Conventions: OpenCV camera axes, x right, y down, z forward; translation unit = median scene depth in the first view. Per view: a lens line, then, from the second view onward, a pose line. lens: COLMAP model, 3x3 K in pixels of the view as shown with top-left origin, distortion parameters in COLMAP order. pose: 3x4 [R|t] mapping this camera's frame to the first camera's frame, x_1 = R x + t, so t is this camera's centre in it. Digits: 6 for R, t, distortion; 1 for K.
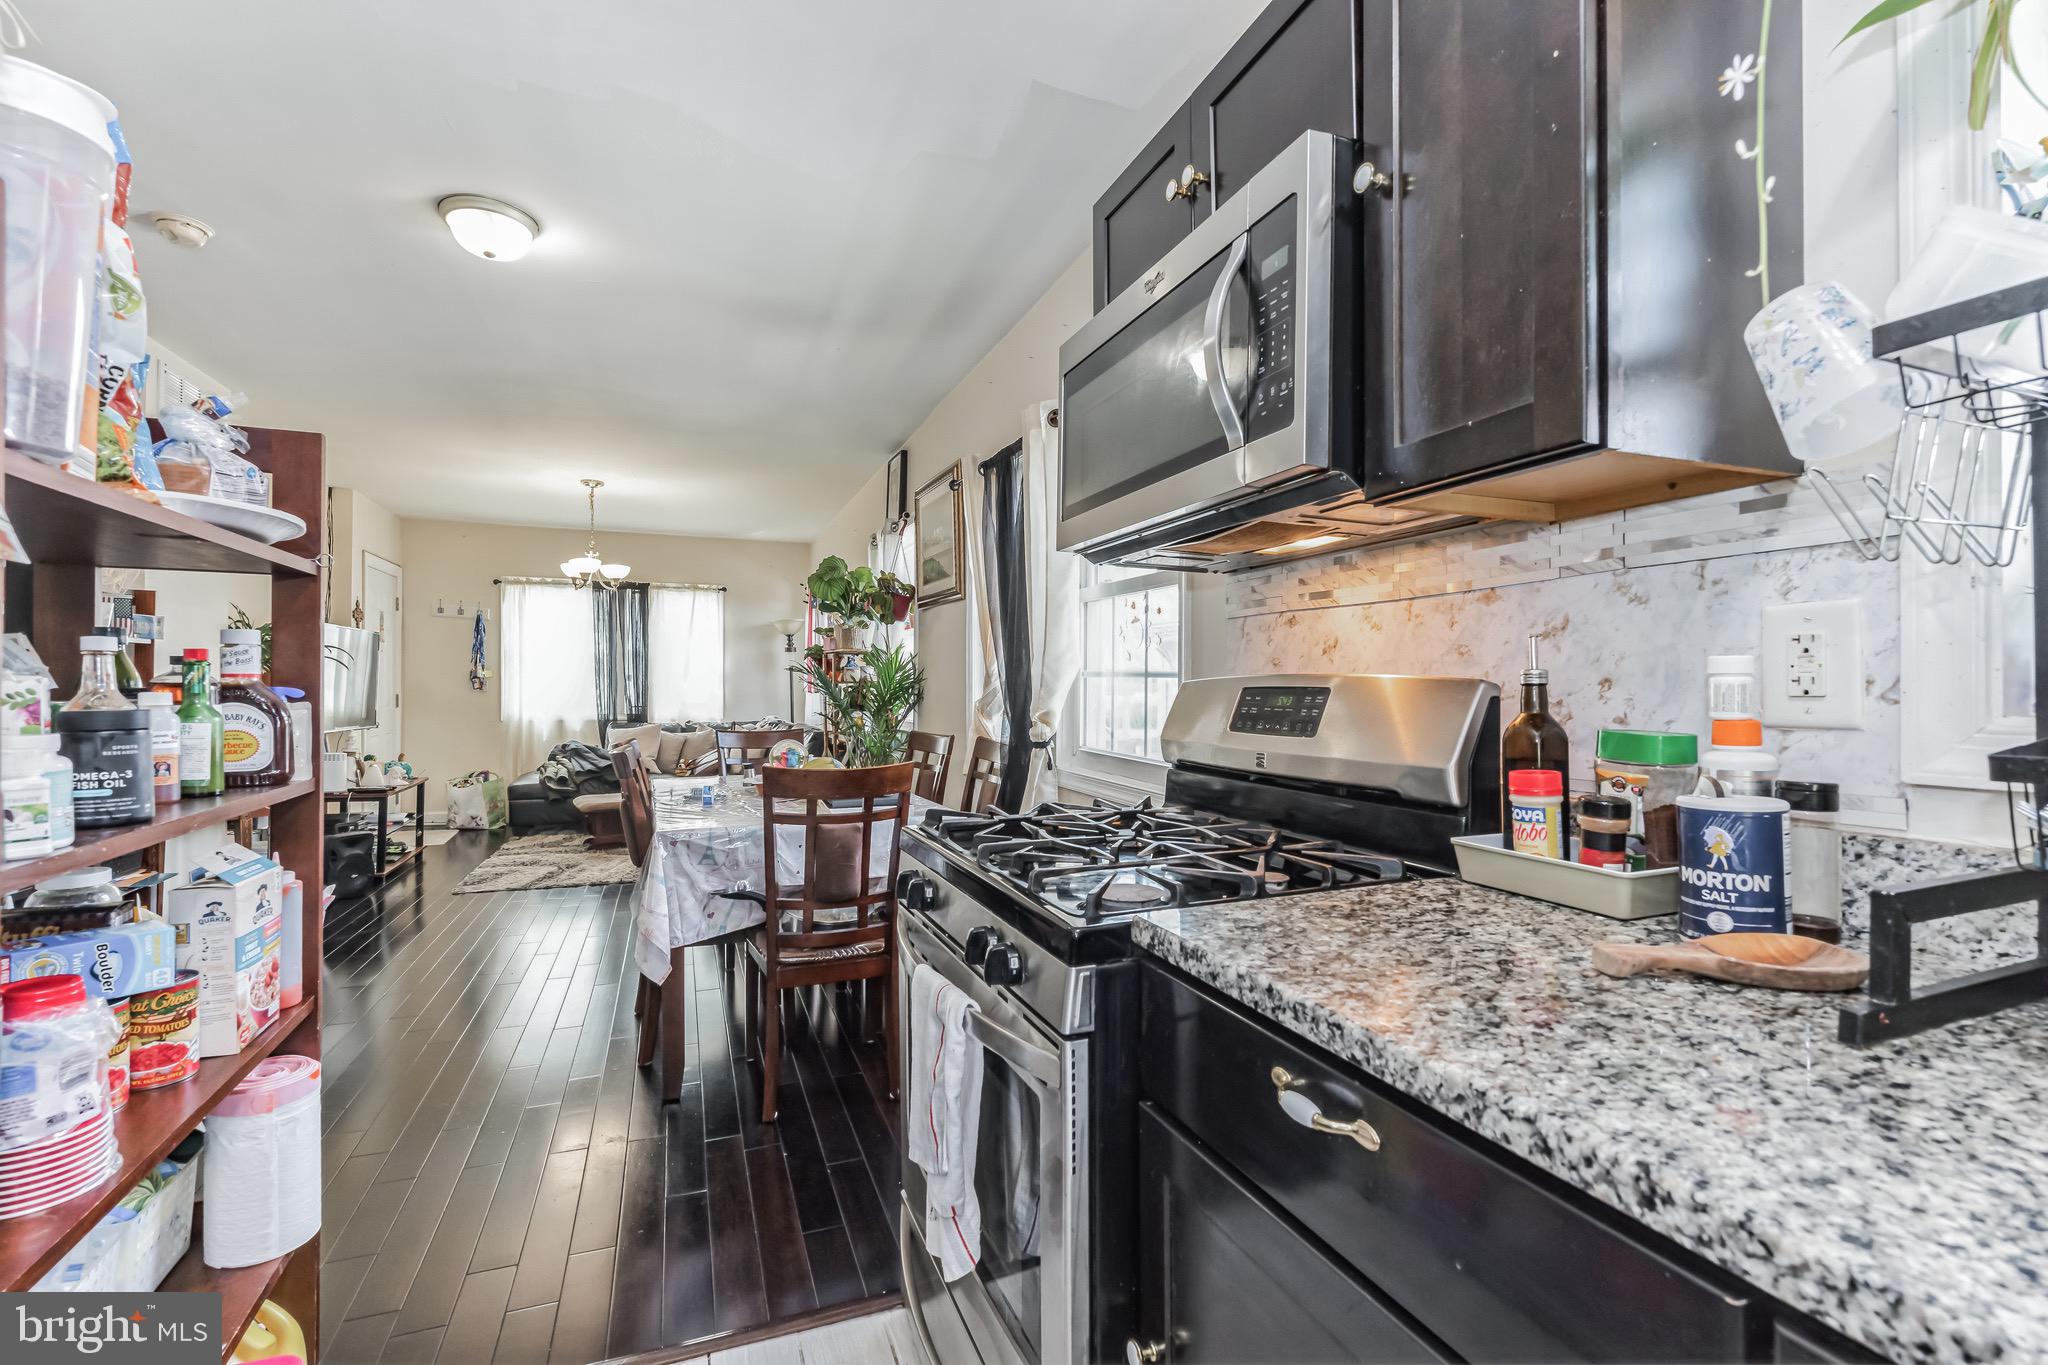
lens RADIAL K [[895.5, 0, 1027.1], [0, 895.5, 681.5], [0, 0, 1]] dist [0.000022, 0.000014]
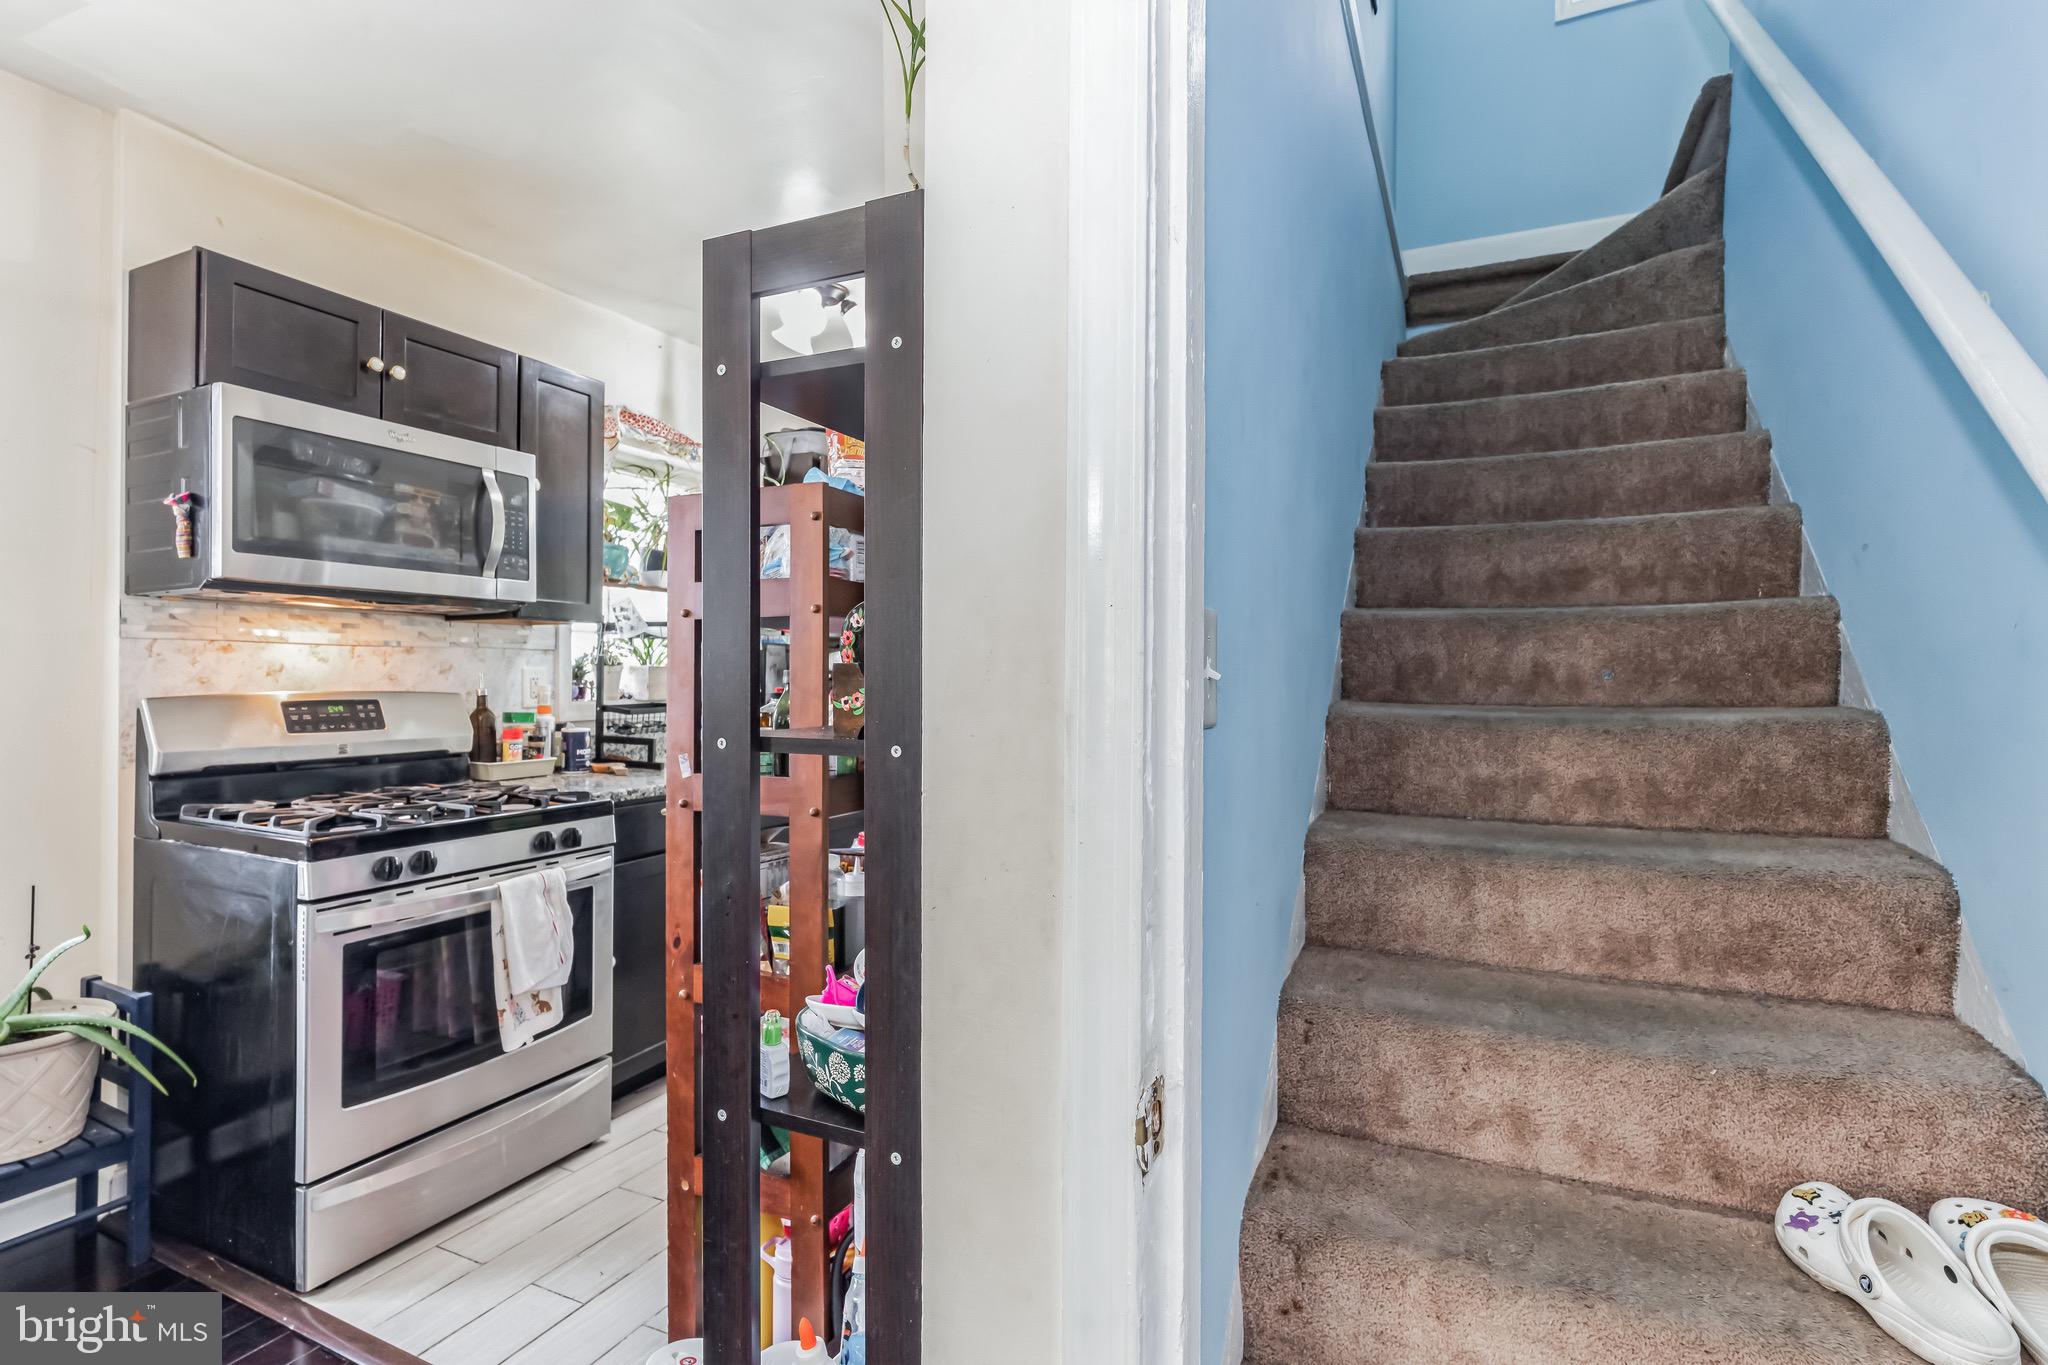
lens RADIAL K [[984.9, 0, 1018.7], [0, 984.9, 676.8], [0, 0, 1]] dist [-0.000339, -0.000034]
pose [[-0.684667, -0.003382, 0.728848, -2.041897], [-0.006171, 0.999980, -0.001157, -0.045083], [-0.728830, -0.005290, -0.684674, 1.562939]]
